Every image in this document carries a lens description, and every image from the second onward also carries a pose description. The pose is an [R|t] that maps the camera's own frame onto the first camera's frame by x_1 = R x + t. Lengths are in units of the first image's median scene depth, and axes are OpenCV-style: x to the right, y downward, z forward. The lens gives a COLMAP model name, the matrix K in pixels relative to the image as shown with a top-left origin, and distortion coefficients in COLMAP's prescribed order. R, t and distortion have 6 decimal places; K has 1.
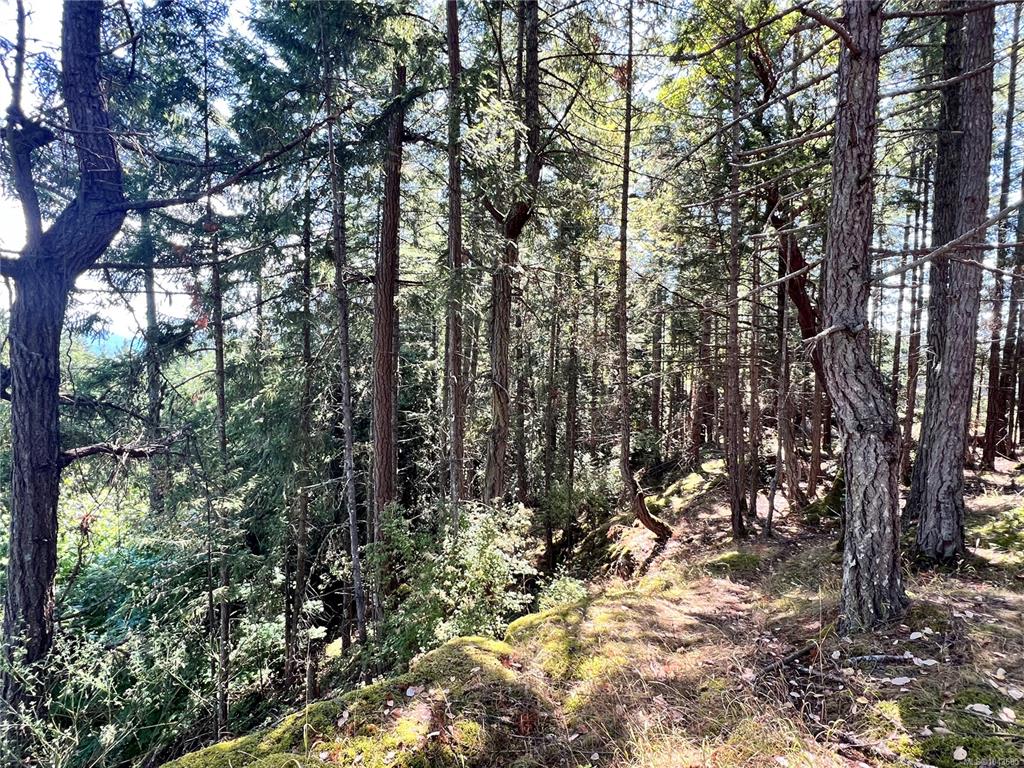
lens RADIAL K [[515.2, 0, 513.8], [0, 515.2, 385.4], [0, 0, 1]] dist [-0.006264, -0.000435]
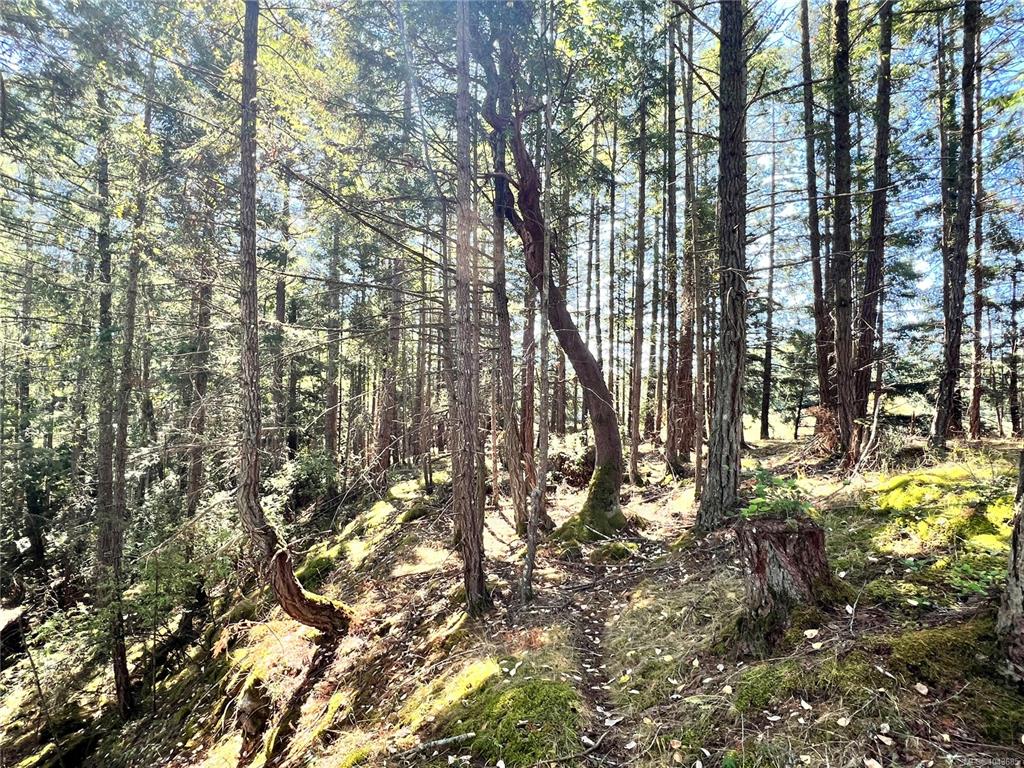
lens RADIAL K [[515.2, 0, 511.5], [0, 515.2, 387.5], [0, 0, 1]] dist [-0.006264, -0.000435]
pose [[0.825521, 0.009851, 0.564285, 0.131222], [0.024194, 0.998311, -0.052822, 0.075306], [-0.563852, 0.057258, 0.823888, 0.415464]]
